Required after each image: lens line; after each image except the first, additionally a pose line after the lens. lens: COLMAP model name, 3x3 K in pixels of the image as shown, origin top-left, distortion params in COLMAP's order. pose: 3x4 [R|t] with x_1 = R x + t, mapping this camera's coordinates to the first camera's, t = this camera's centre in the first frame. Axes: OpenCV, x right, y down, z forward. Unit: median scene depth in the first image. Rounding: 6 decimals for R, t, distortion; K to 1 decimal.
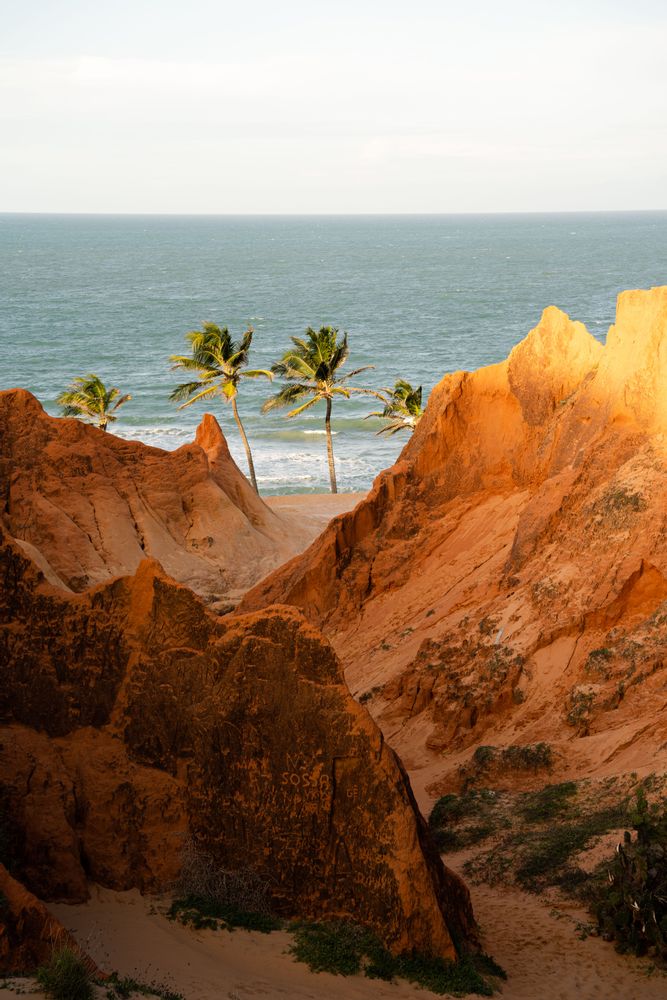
lens RADIAL K [[1750.8, 0, 333.5], [0, 1750.8, 500.0], [0, 0, 1]] dist [0.278963, 0.130857]
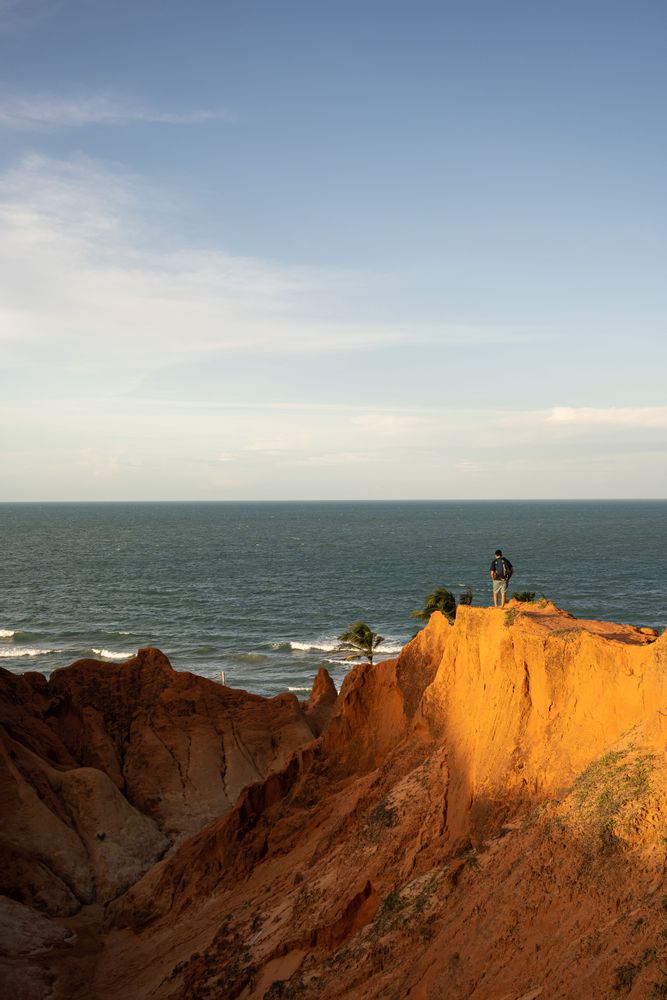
lens RADIAL K [[1109.0, 0, 333.5], [0, 1109.0, 500.0], [0, 0, 1]] dist [-0.104479, 0.341141]
pose [[0.946466, -0.000026, -0.322803, 0.296458], [-0.051343, 0.987258, -0.150620, -0.070812], [0.318694, 0.159130, 0.934405, 0.304084]]
